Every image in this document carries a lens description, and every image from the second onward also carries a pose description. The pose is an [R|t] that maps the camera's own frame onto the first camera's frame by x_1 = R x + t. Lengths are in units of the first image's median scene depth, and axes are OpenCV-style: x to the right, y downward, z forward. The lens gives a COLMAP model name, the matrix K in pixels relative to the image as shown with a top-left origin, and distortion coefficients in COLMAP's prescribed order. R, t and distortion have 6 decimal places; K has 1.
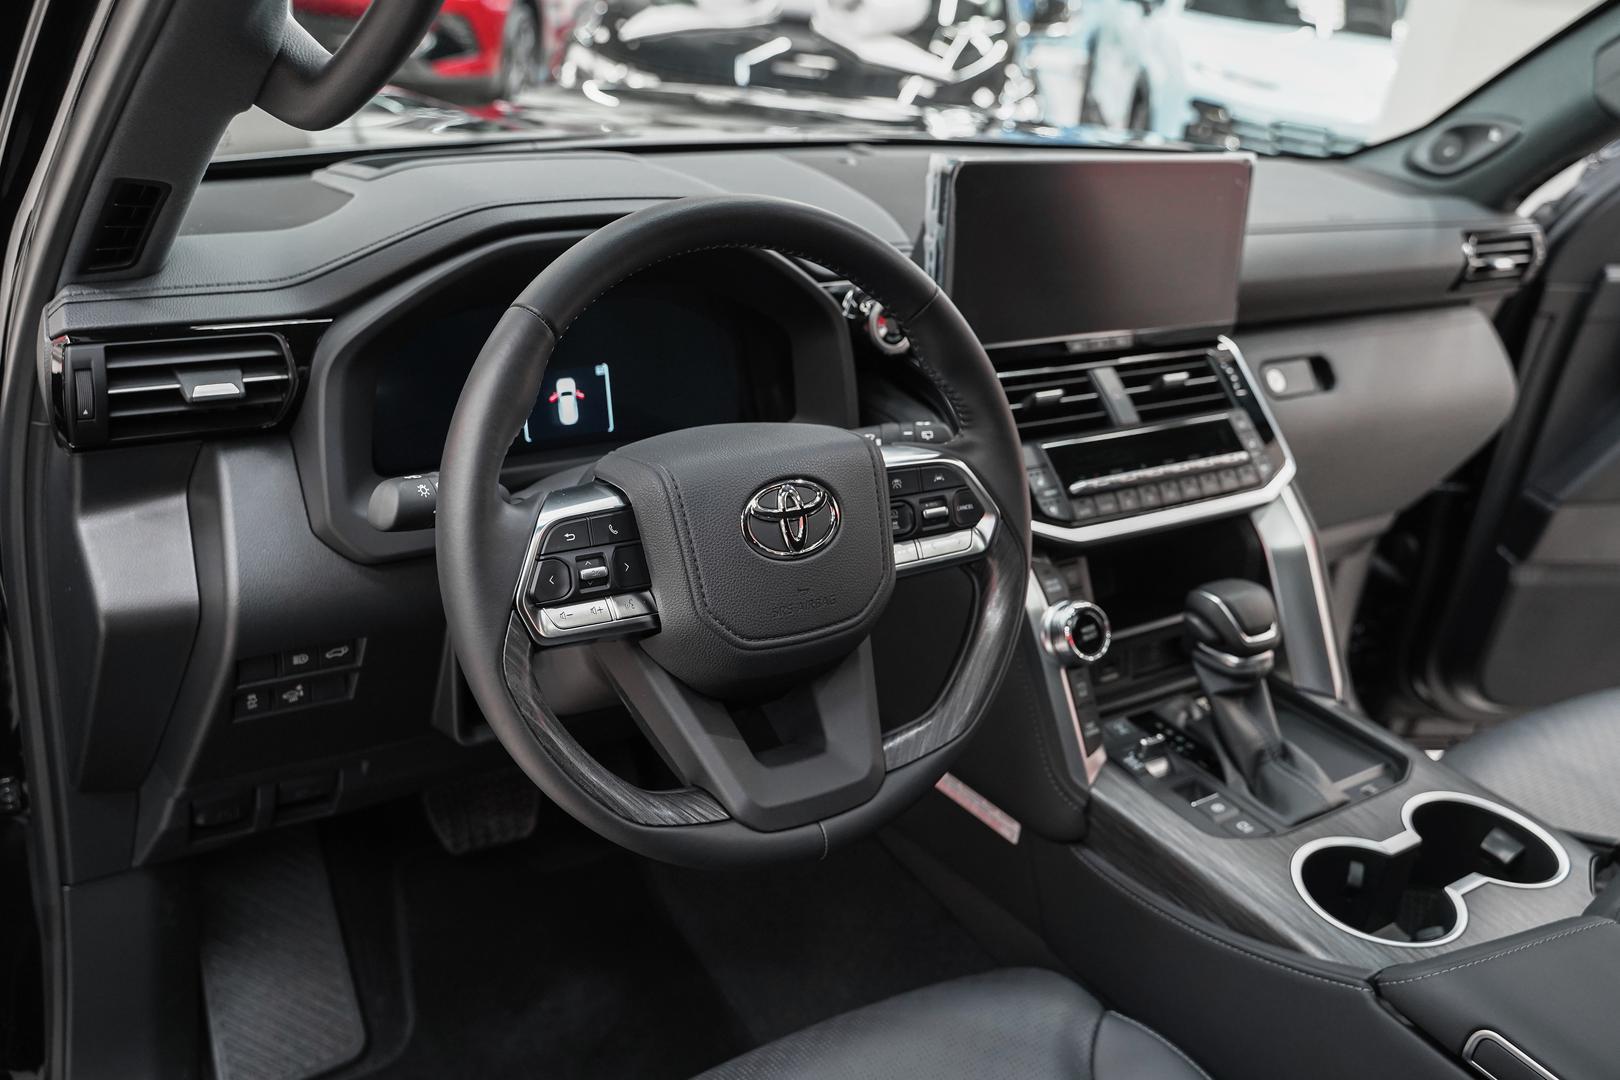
lens RADIAL K [[1286.6, 0, 798.7], [0, 1286.6, 543.1], [0, 0, 1]] dist [-0.020063, 0.006817]
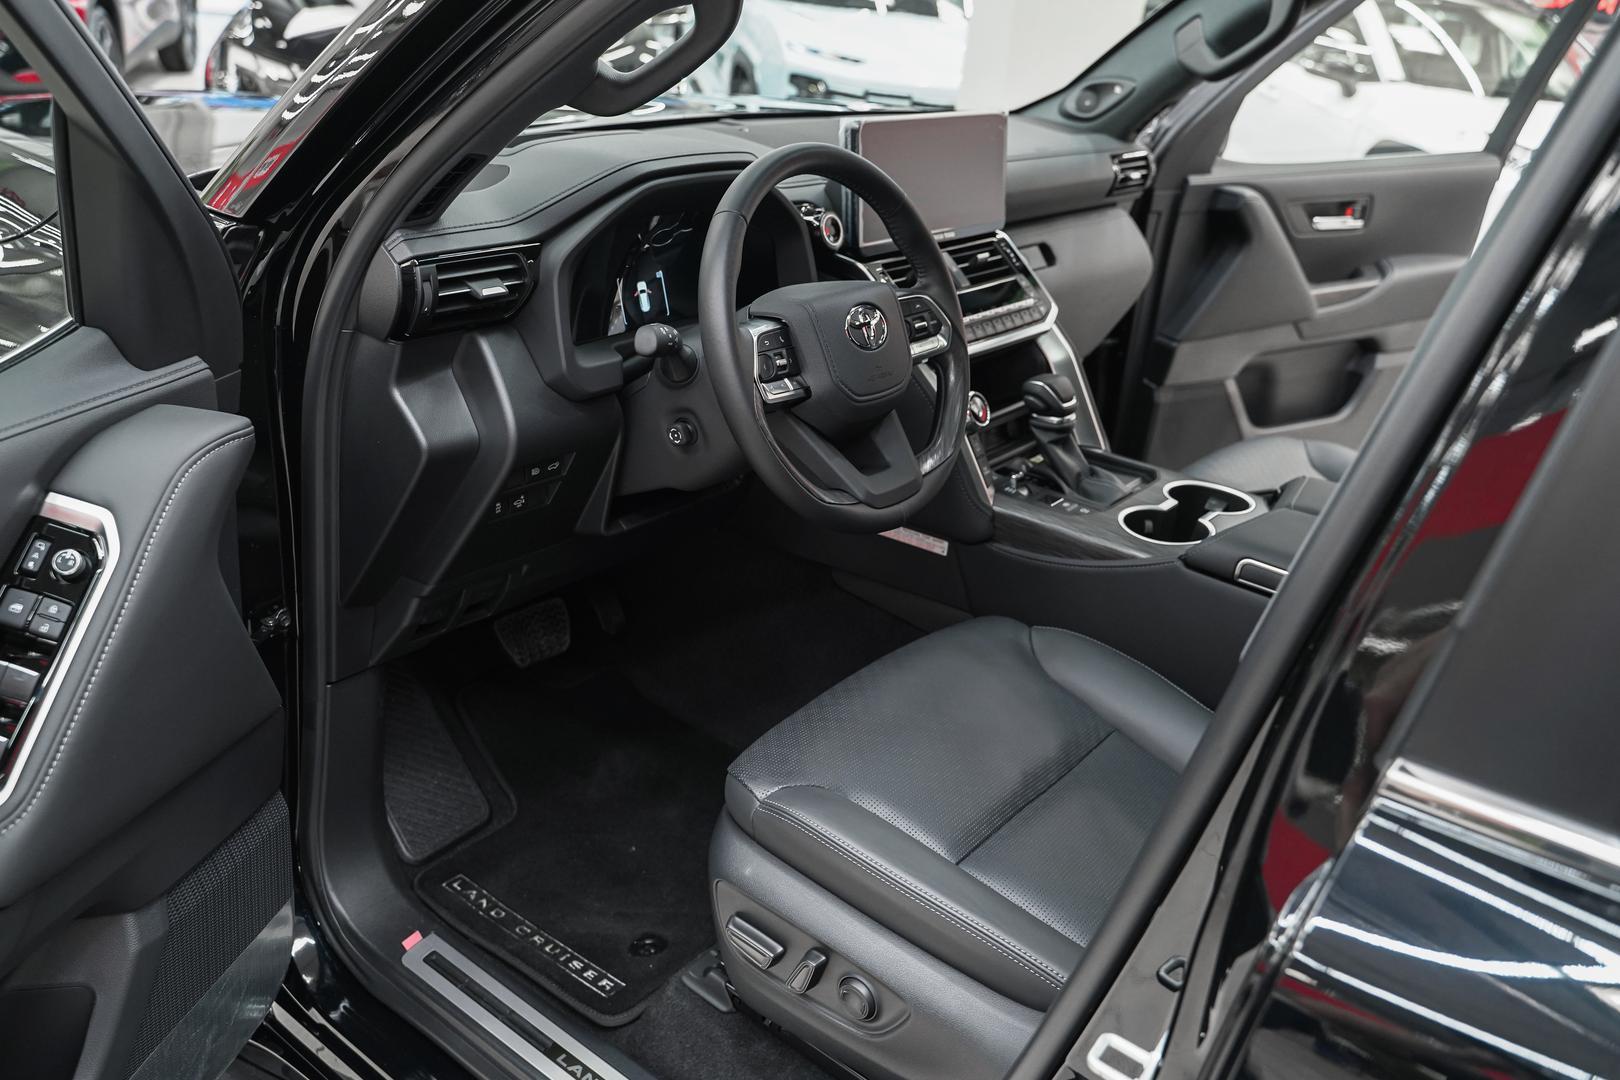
lens RADIAL K [[1286.6, 0, 798.7], [0, 1286.6, 543.1], [0, 0, 1]] dist [-0.020063, 0.006817]
pose [[0.945760, -0.149934, 0.288199, -0.454450], [0.146522, 0.988640, 0.033504, 0.141088], [-0.289948, 0.010541, 0.956984, -0.453947]]
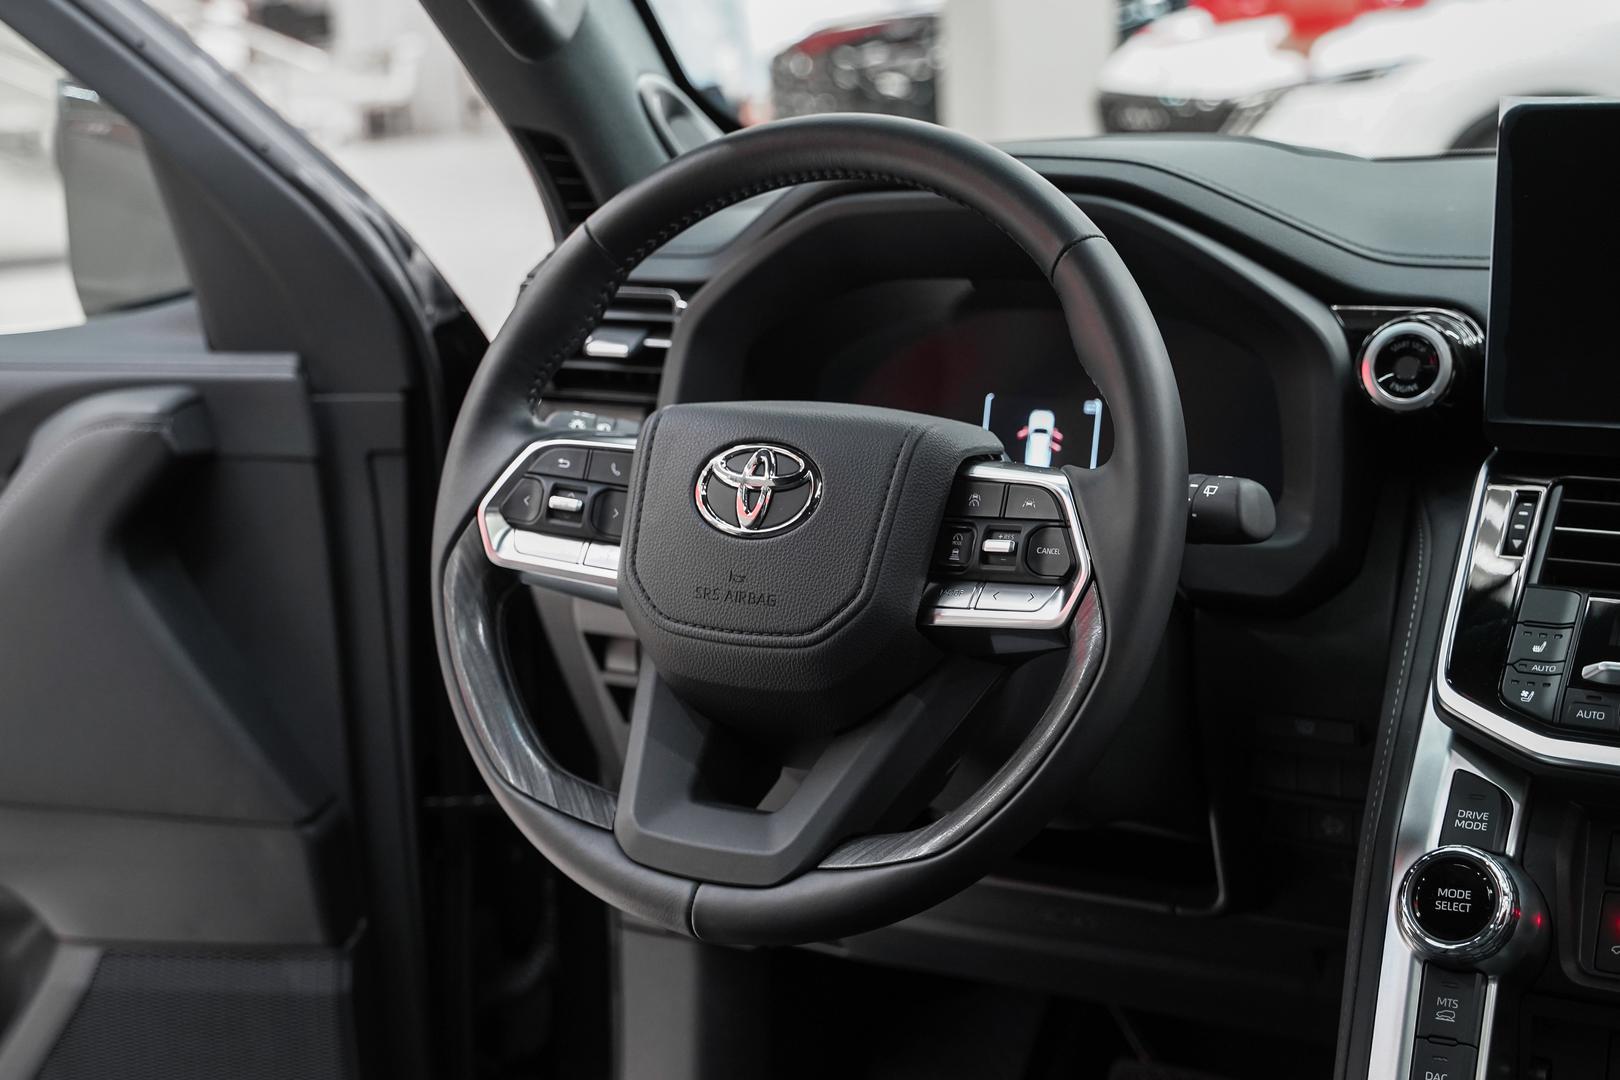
lens RADIAL K [[2374.2, 0, 810.0], [0, 2374.2, 540.0], [0, 0, 1]] dist [0.022327, -0.021991]
pose [[0.455334, 0.094399, -0.885302, 0.940781], [-0.300512, 0.952303, -0.053018, 0.056363], [0.838071, 0.290185, 0.461985, 0.241908]]
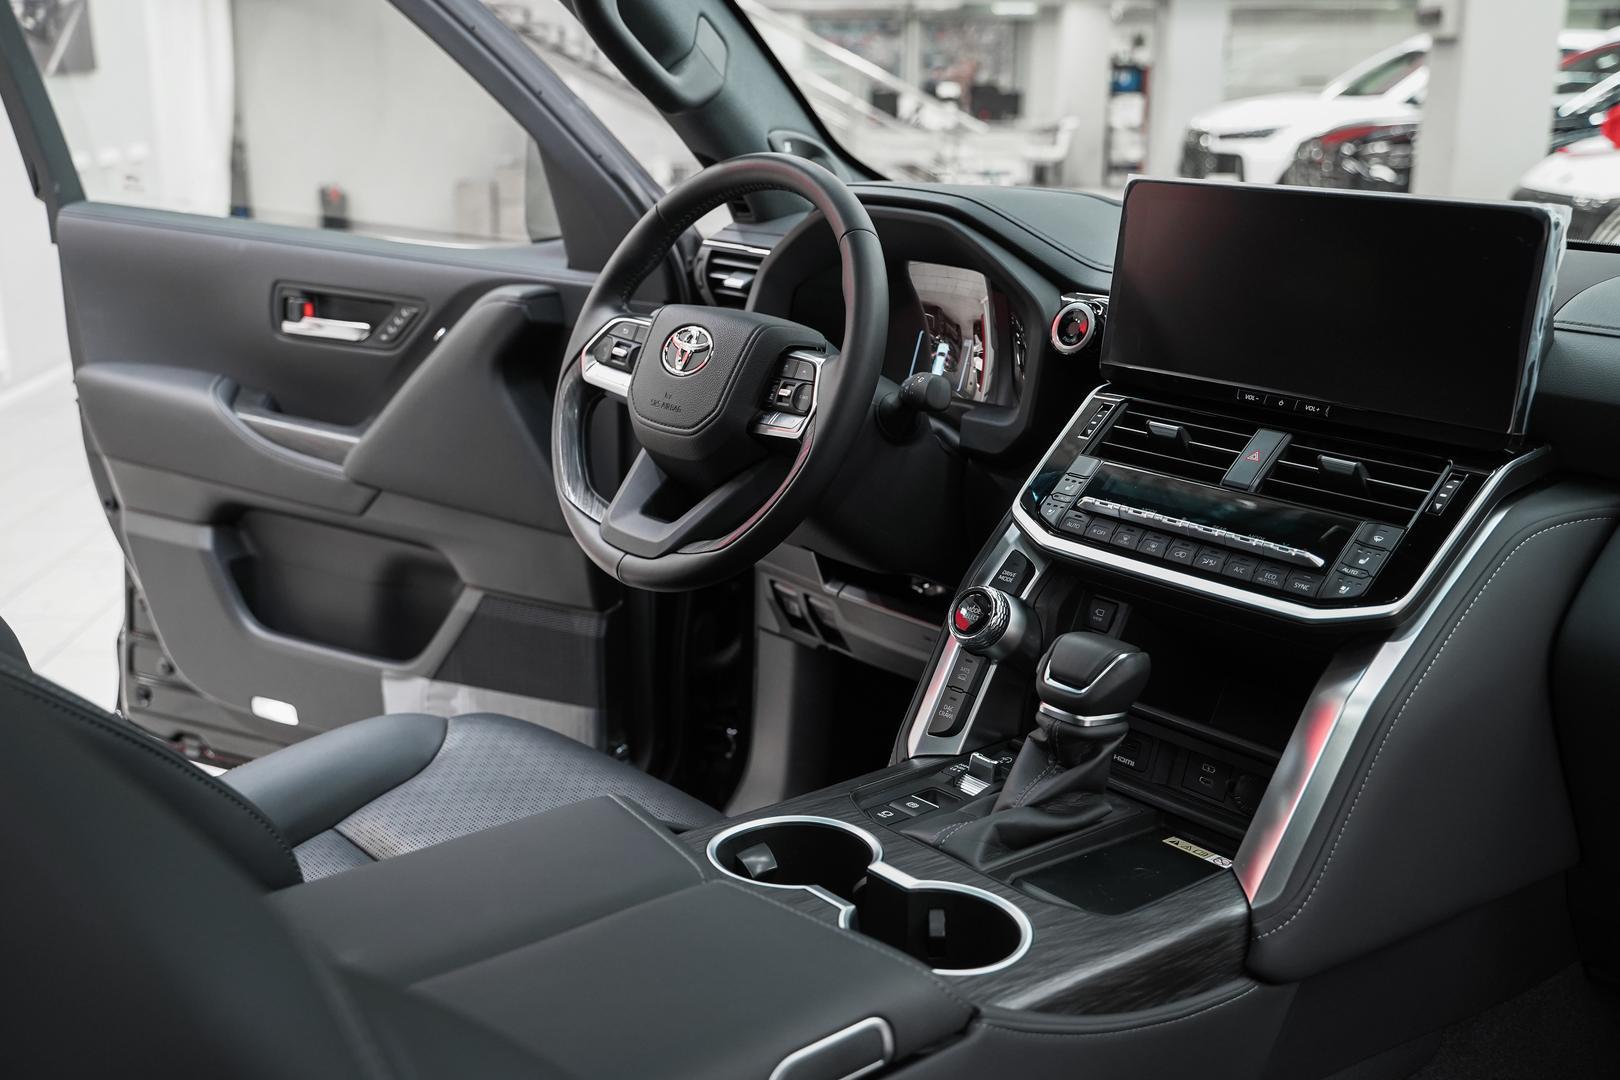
lens RADIAL K [[1681.2, 0, 810.0], [0, 1681.2, 540.0], [0, 0, 1]] dist [-0.002153, 0.010153]
pose [[0.149334, 0.173903, -0.973374, 1.390174], [-0.429043, 0.898310, 0.094669, -0.048337], [0.890854, 0.403482, 0.208760, 0.565903]]
